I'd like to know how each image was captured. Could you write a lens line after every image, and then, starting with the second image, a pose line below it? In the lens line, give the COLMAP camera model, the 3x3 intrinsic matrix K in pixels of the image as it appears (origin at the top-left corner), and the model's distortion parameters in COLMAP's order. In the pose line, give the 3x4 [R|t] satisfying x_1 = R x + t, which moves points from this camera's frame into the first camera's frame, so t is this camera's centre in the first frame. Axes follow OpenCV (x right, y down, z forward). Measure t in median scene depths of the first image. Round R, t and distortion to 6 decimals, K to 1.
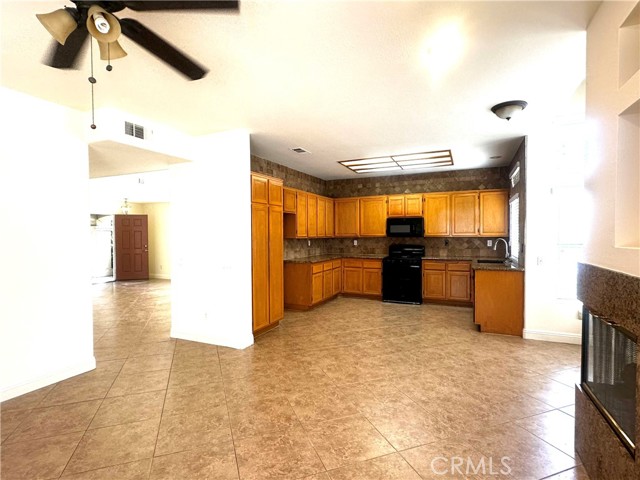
lens RADIAL K [[331.2, 0, 317.4], [0, 331.2, 236.9], [0, 0, 1]] dist [-0.002639, 0.000084]
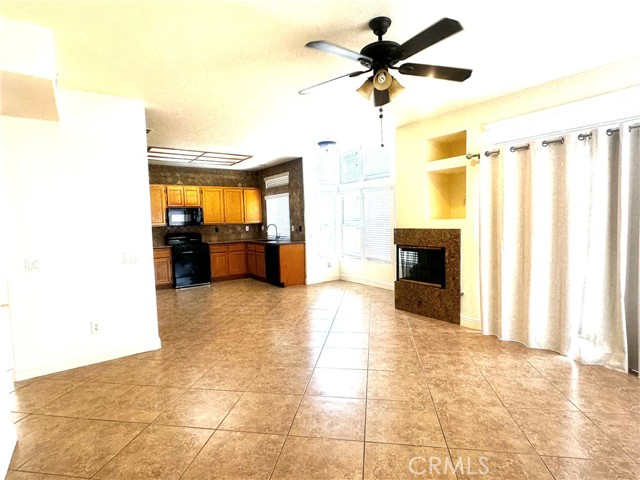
lens RADIAL K [[331.2, 0, 317.0], [0, 331.2, 241.9], [0, 0, 1]] dist [-0.002639, 0.000084]
pose [[0.489437, -0.066298, 0.869515, -0.477993], [0.032197, 0.997800, 0.057956, 0.004457], [-0.871444, -0.000370, 0.490495, 0.106374]]
